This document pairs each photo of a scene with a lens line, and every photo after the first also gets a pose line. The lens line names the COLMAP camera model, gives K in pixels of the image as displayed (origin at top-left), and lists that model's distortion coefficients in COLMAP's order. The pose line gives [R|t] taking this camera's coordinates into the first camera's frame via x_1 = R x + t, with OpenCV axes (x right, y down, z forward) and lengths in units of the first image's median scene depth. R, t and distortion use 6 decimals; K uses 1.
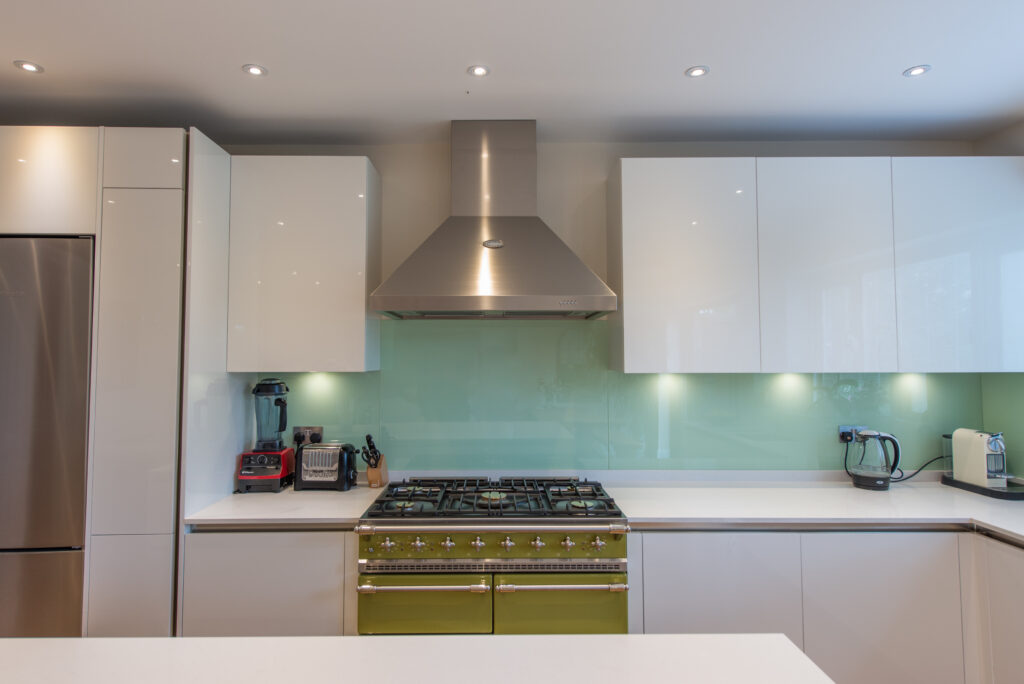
lens RADIAL K [[574.8, 0, 495.7], [0, 574.8, 331.7], [0, 0, 1]] dist [0.015862, -0.000161]
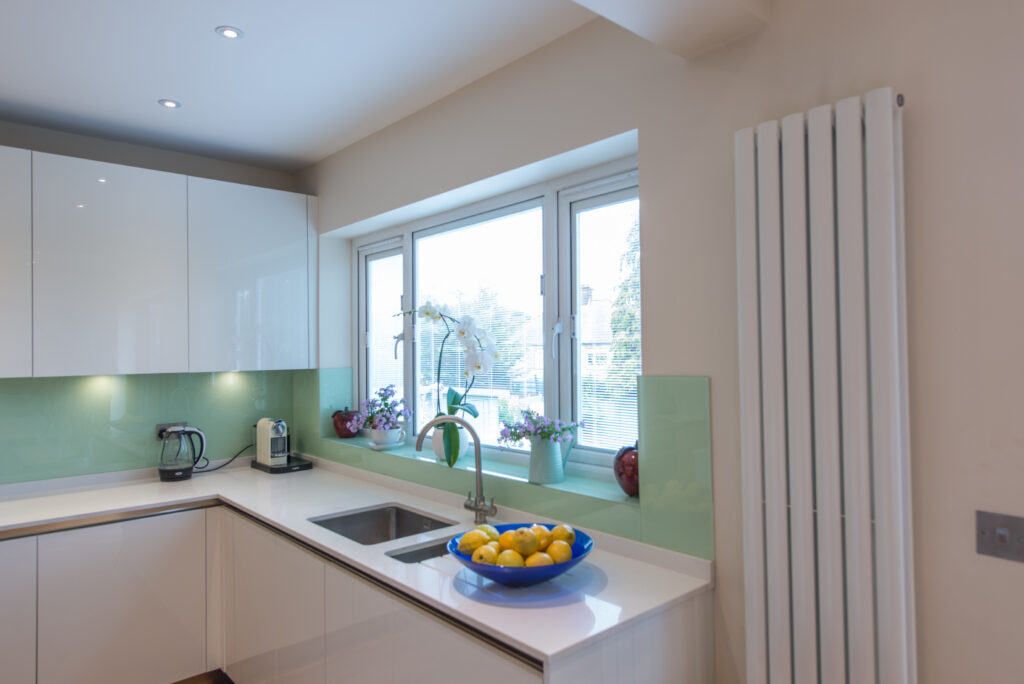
lens RADIAL K [[637.4, 0, 526.3], [0, 637.4, 338.8], [0, 0, 1]] dist [0.006009, 0.000182]
pose [[0.746056, 0.006095, 0.665856, 0.350504], [-0.019052, 0.999744, 0.012197, -0.020363], [-0.665611, -0.021785, 0.745981, -0.323282]]
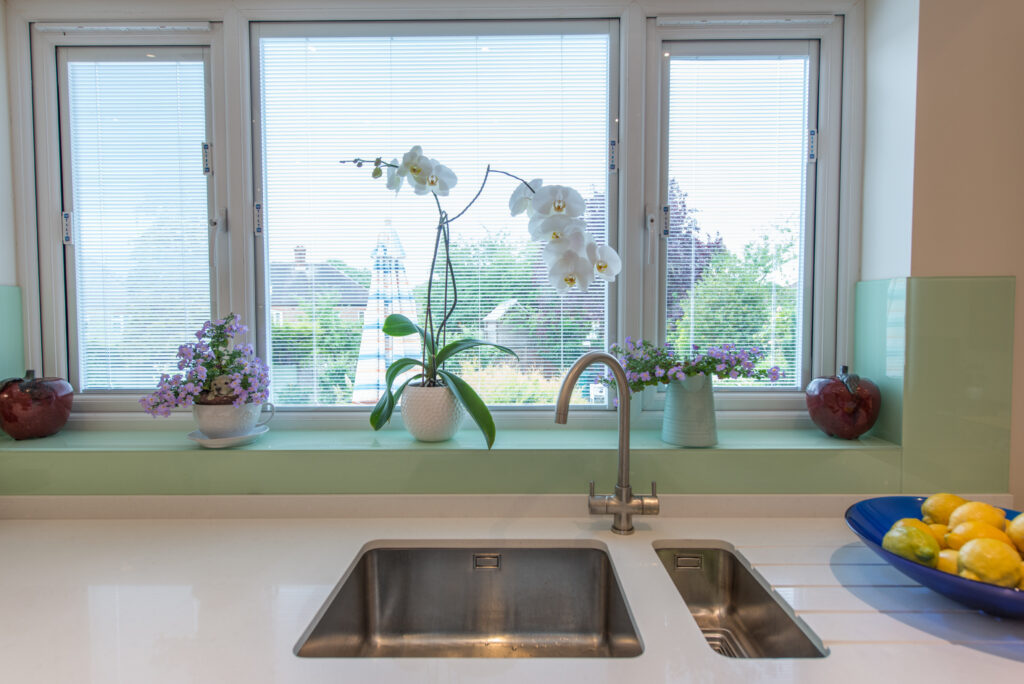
lens RADIAL K [[540.6, 0, 516.4], [0, 540.6, 342.0], [0, 0, 1]] dist [0.005427, 0.000702]
pose [[0.016397, -0.043424, 0.998922, 0.454979], [-0.044056, 0.998055, 0.044109, 0.076204], [-0.998895, -0.044732, 0.014452, 0.454646]]
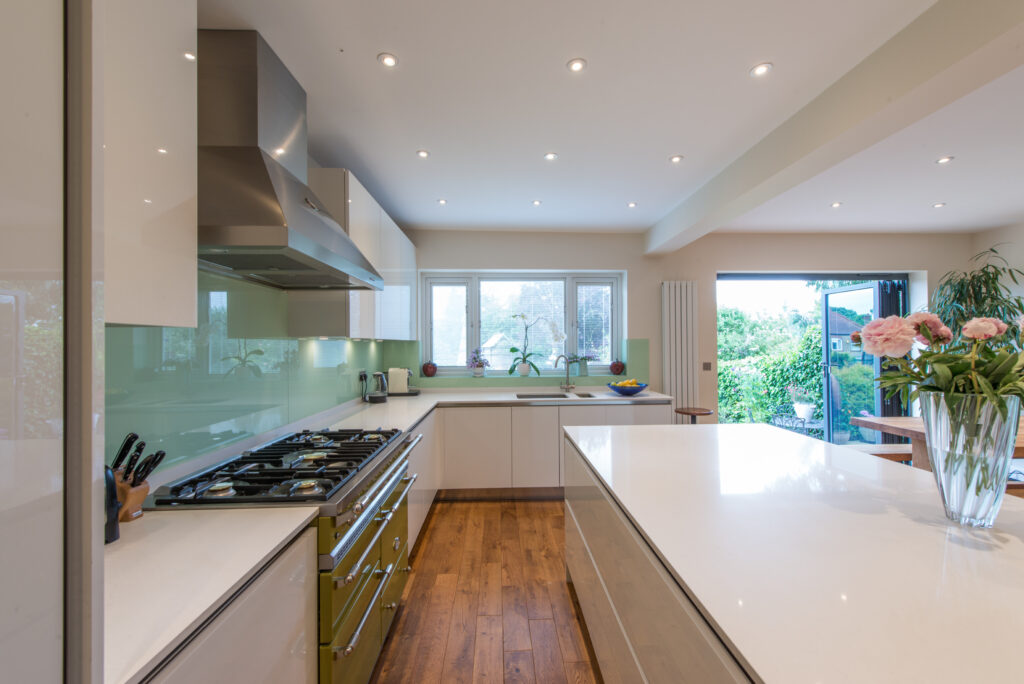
lens RADIAL K [[399.4, 0, 515.1], [0, 399.4, 342.9], [0, 0, 1]] dist [0.003780, -0.000057]
pose [[-0.032225, 0.006944, 0.999457, -0.662321], [-0.041509, 0.999104, -0.008280, 0.073615], [-0.998618, -0.041754, -0.031908, 0.629760]]
